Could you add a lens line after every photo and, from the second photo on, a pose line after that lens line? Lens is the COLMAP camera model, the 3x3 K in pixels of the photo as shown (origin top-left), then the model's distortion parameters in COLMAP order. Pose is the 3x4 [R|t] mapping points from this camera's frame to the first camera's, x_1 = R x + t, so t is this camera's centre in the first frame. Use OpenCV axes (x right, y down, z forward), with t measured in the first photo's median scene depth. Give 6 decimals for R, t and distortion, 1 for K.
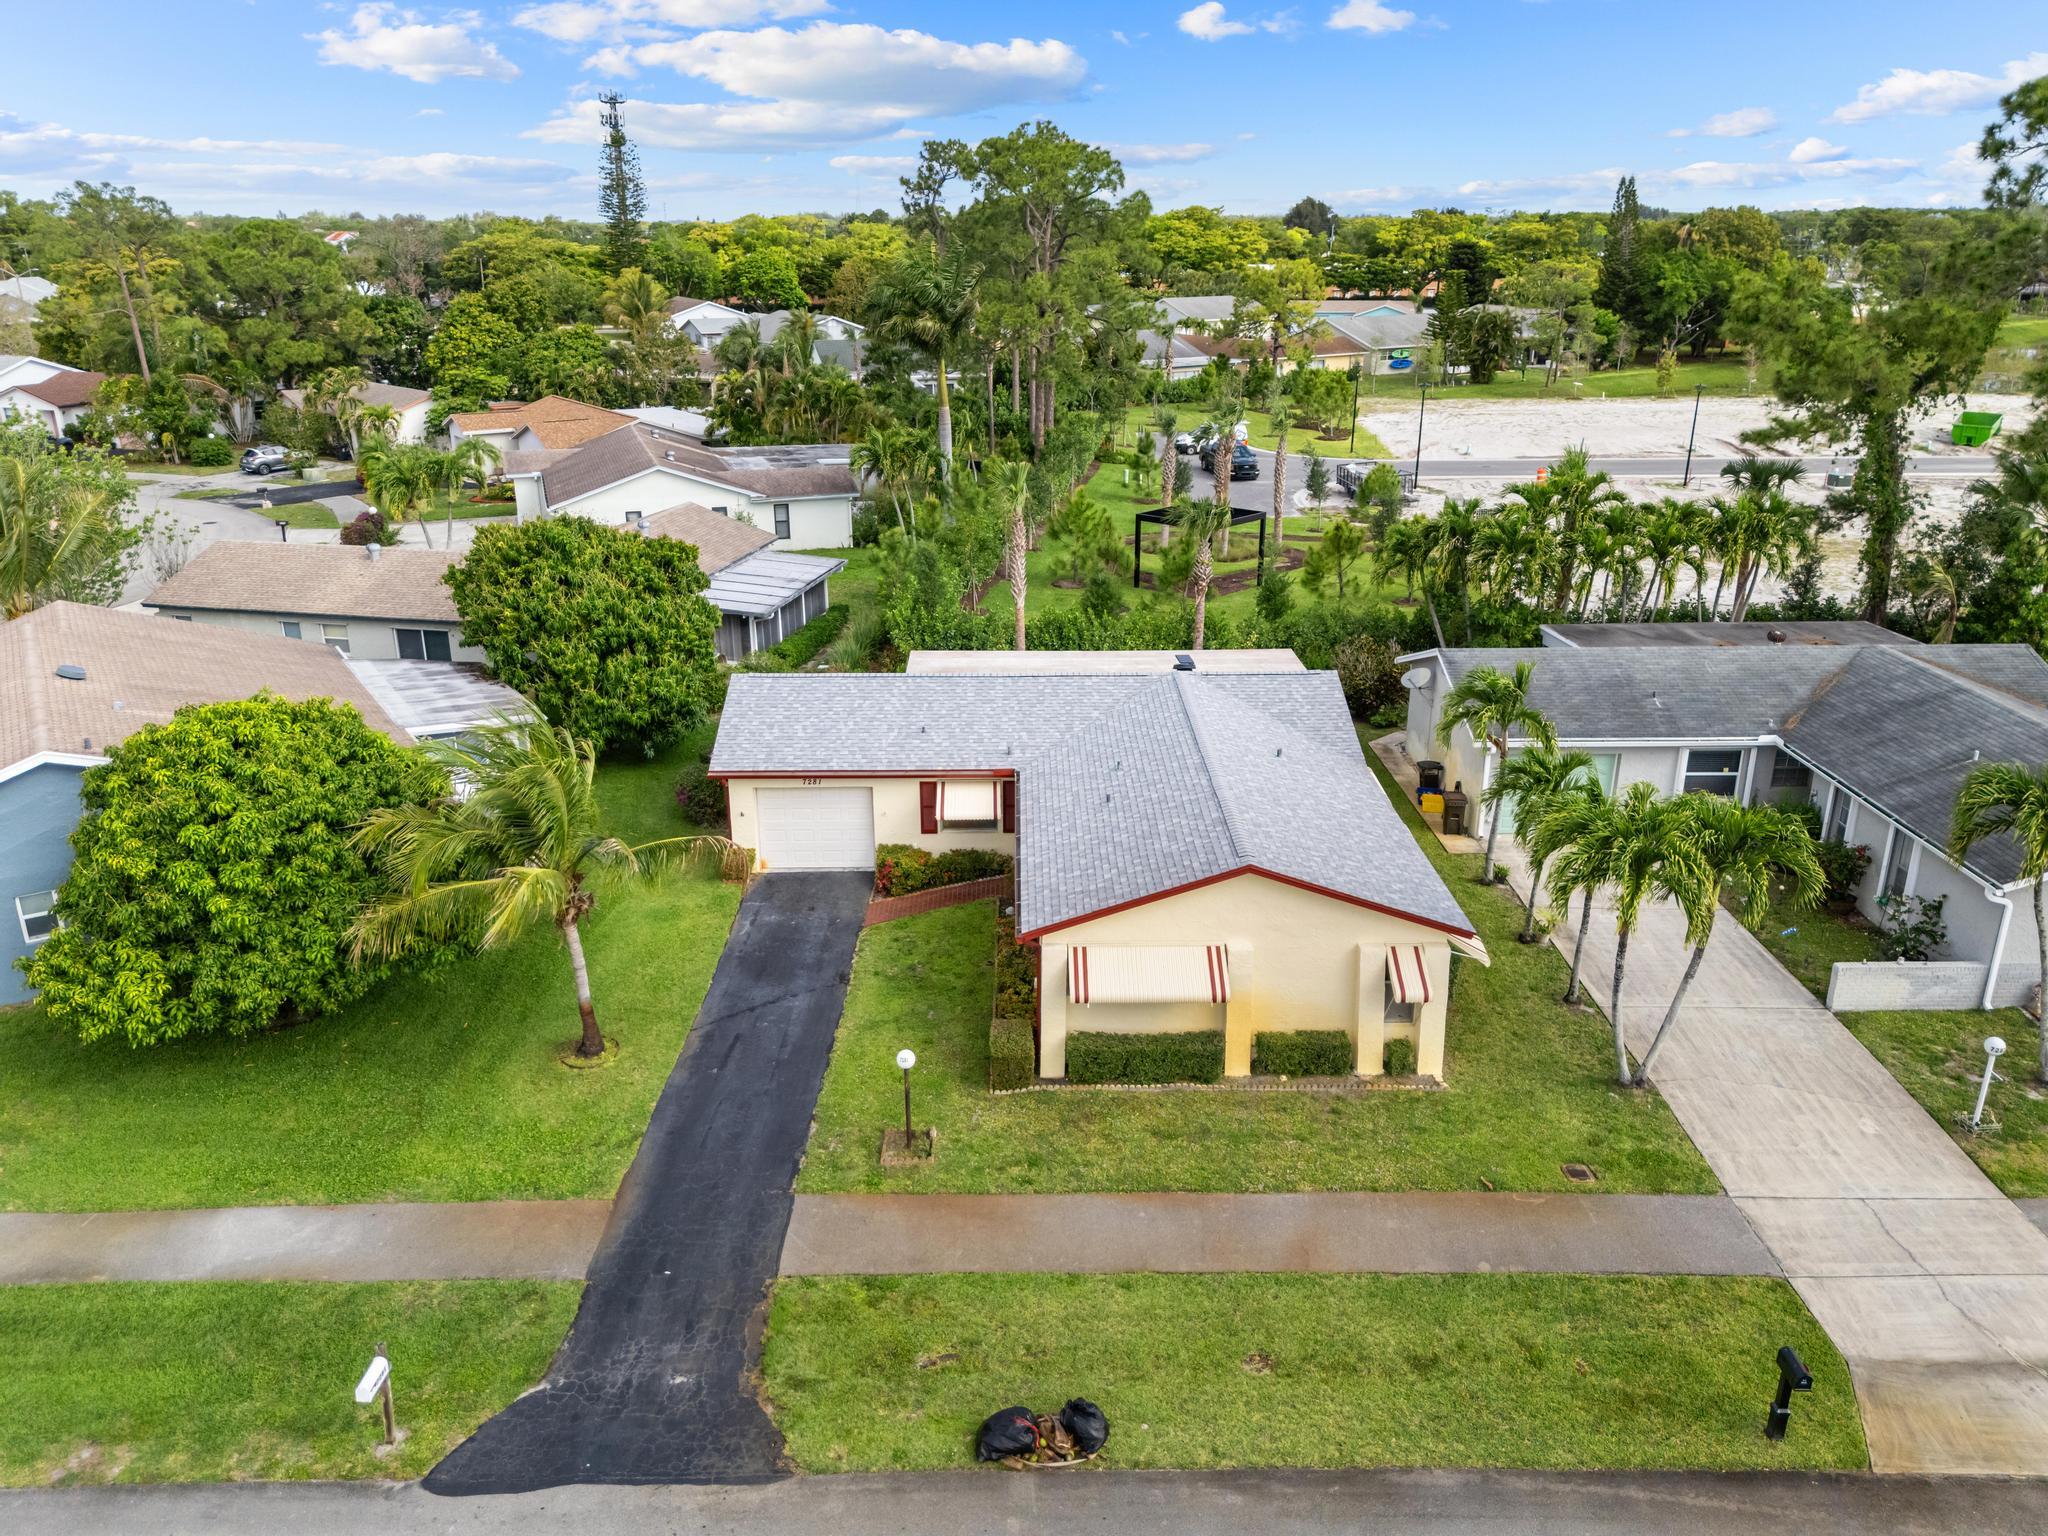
lens RADIAL K [[1514.7, 0, 1026.6], [0, 1514.7, 777.1], [0, 0, 1]] dist [0.056532, -0.043328]
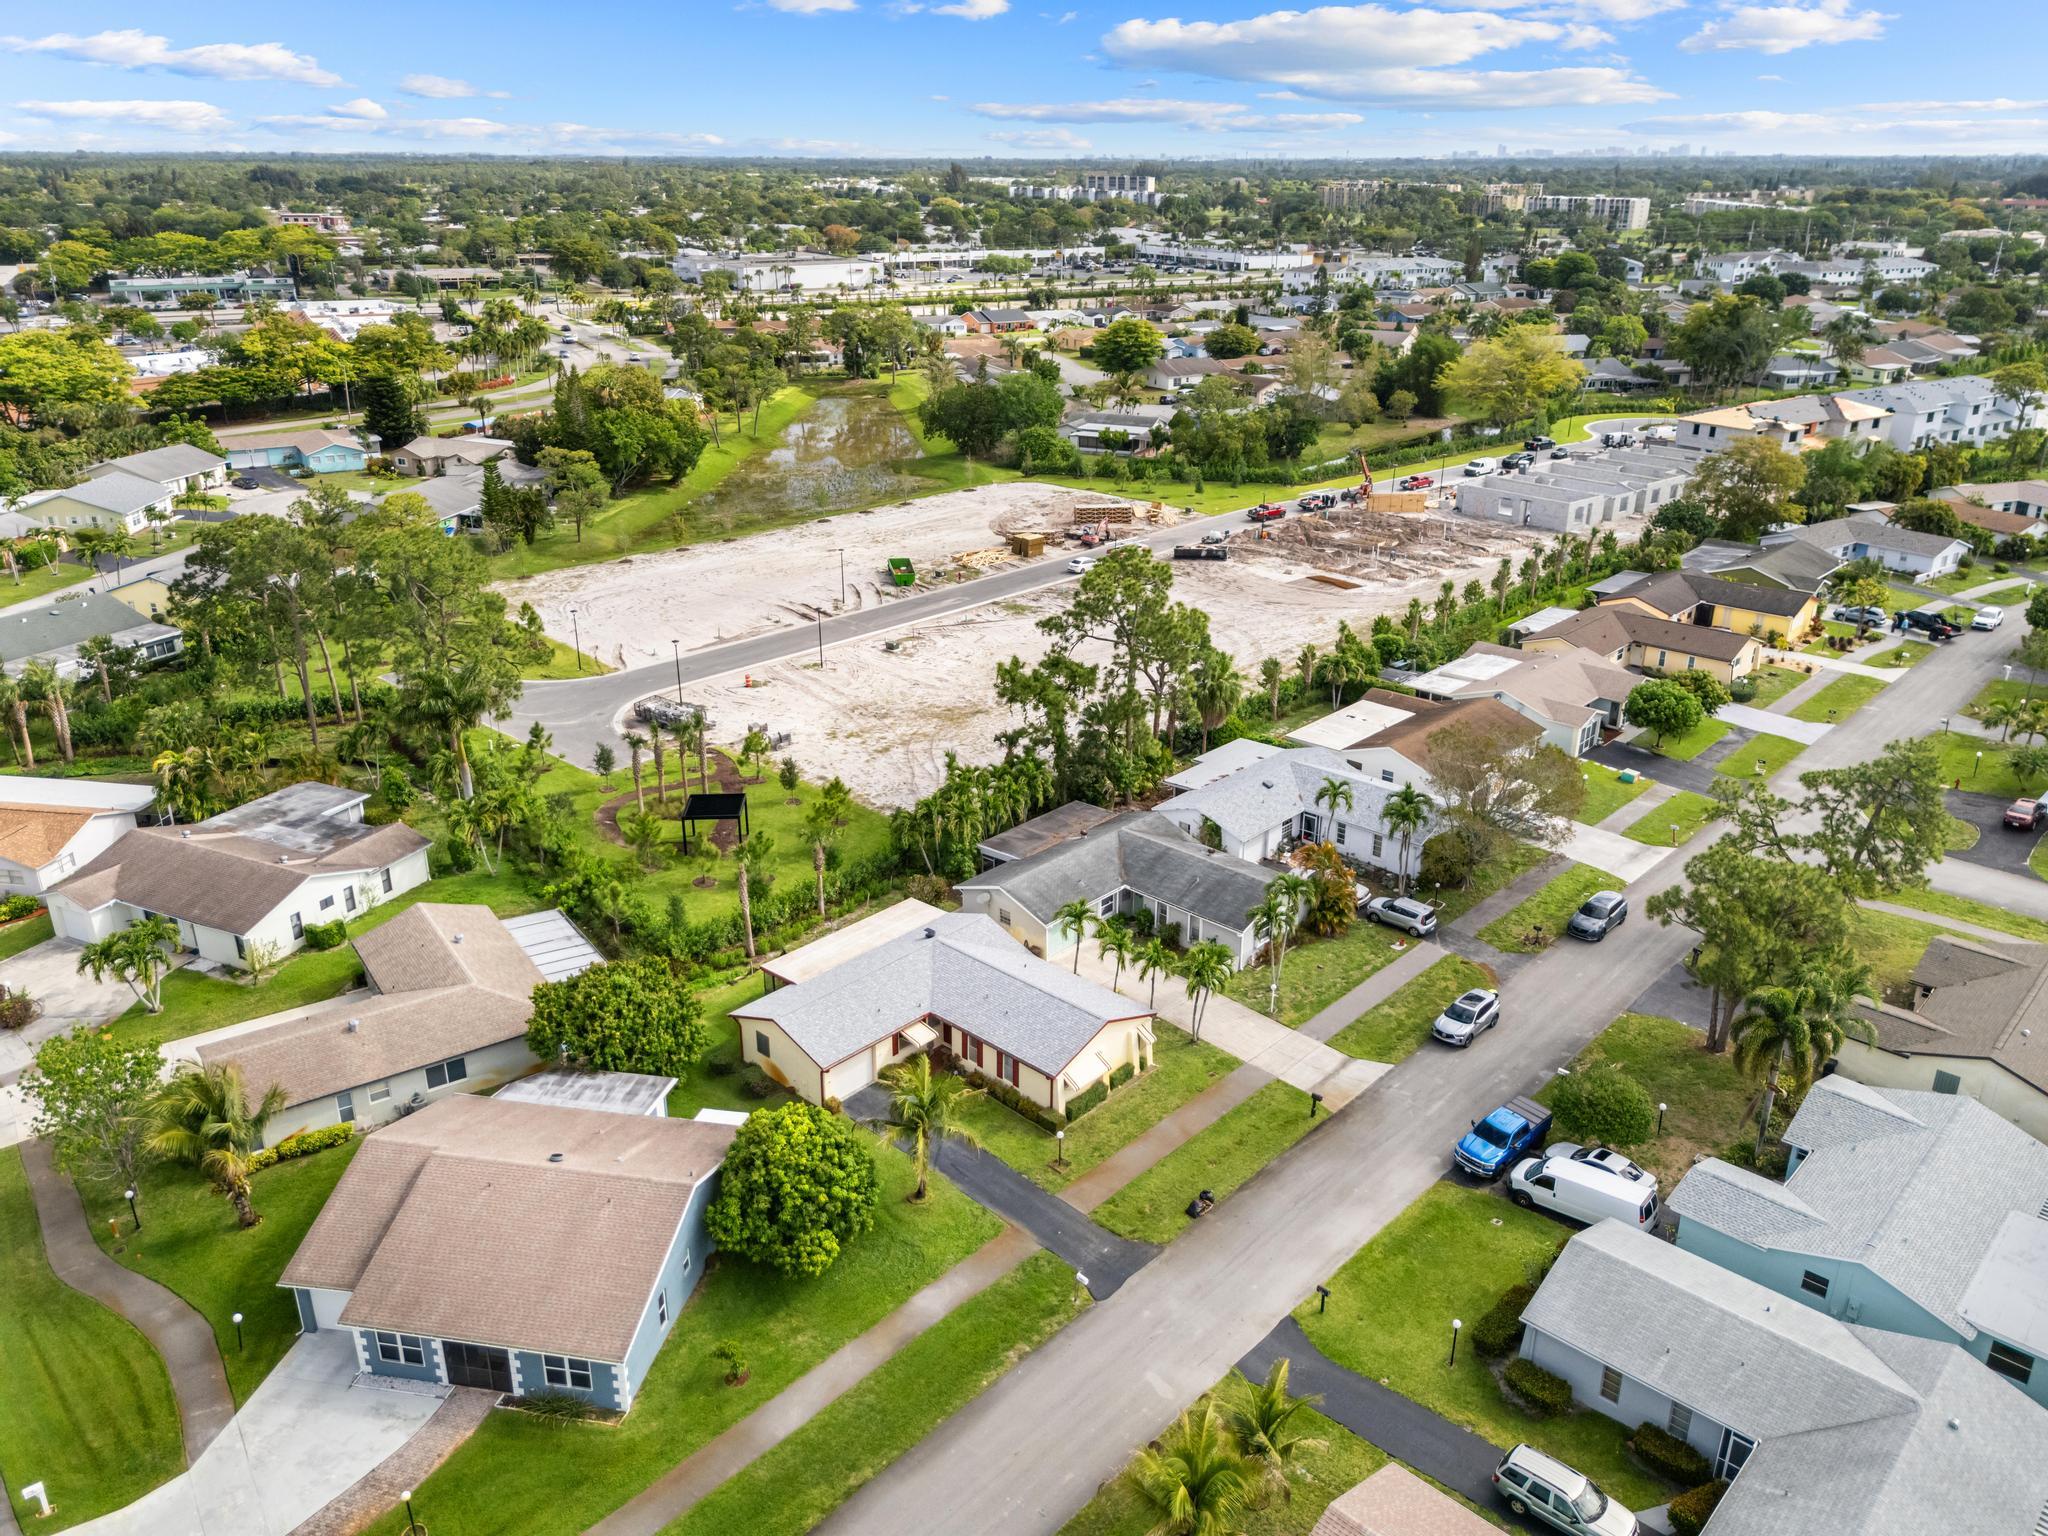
lens RADIAL K [[1514.7, 0, 1028.3], [0, 1514.7, 754.9], [0, 0, 1]] dist [0.056532, -0.043328]
pose [[0.683994, -0.262666, 0.680558, -1.332002], [0.242263, 0.961768, 0.127715, -0.622142], [-0.688085, 0.077518, 0.721478, -0.750688]]
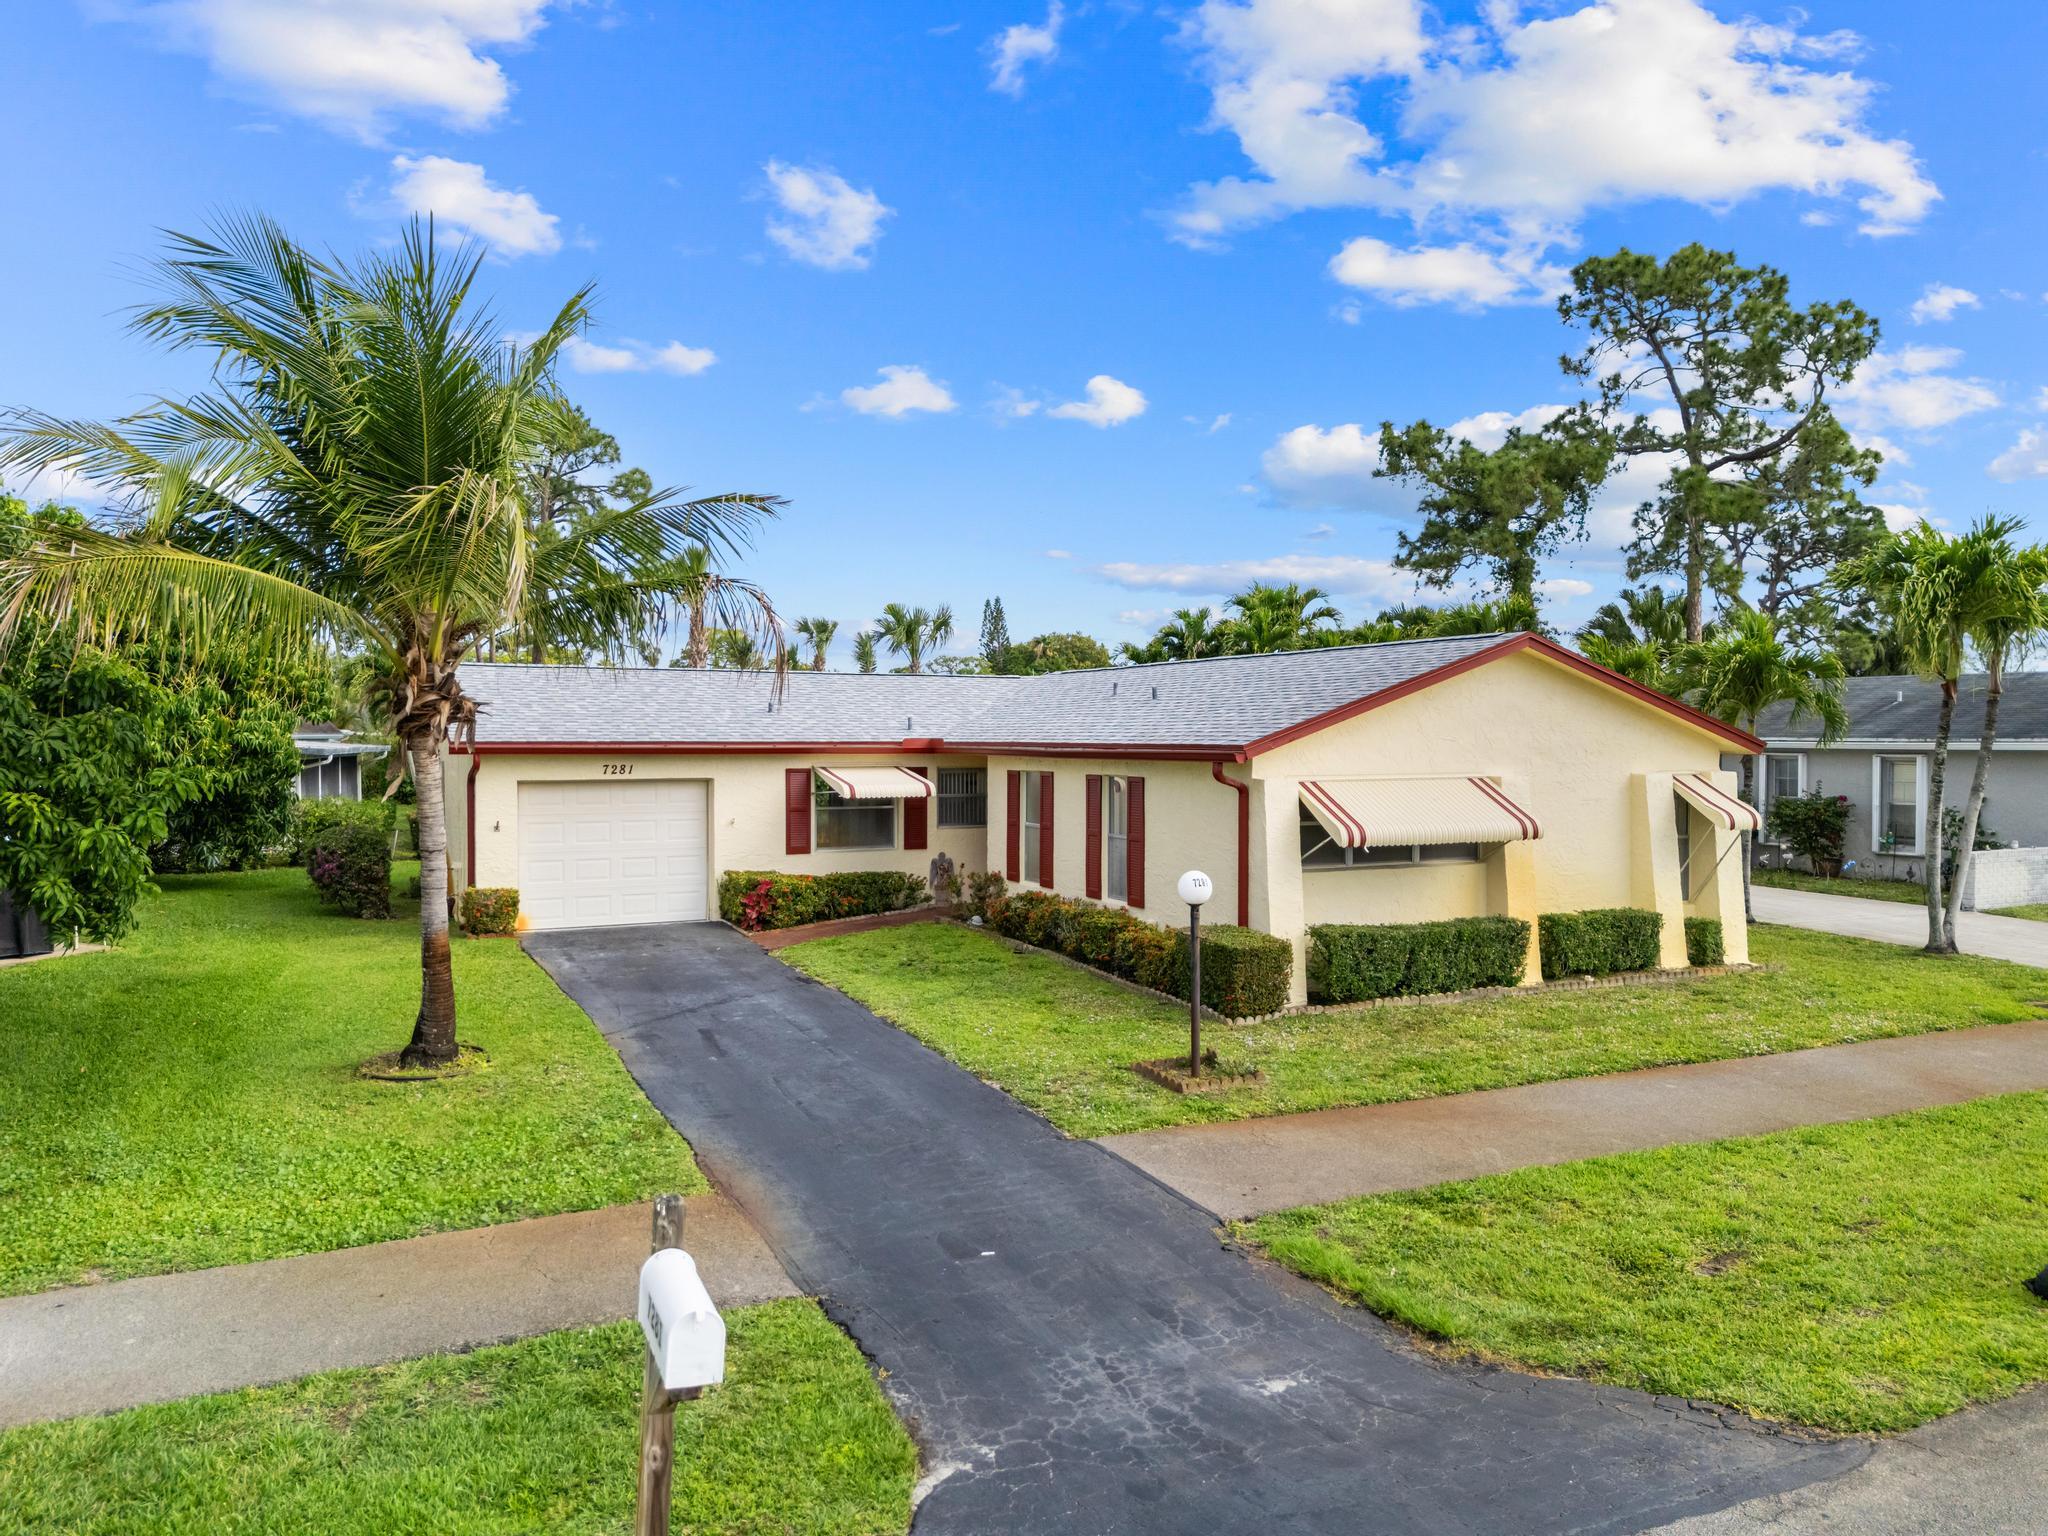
lens RADIAL K [[1514.7, 0, 1023.9], [0, 1514.7, 777.6], [0, 0, 1]] dist [0.056532, -0.043328]
pose [[0.902965, -0.009345, 0.429612, -0.261991], [0.145112, 0.947665, -0.284384, 0.210555], [-0.404470, 0.319131, 0.857064, 0.398411]]
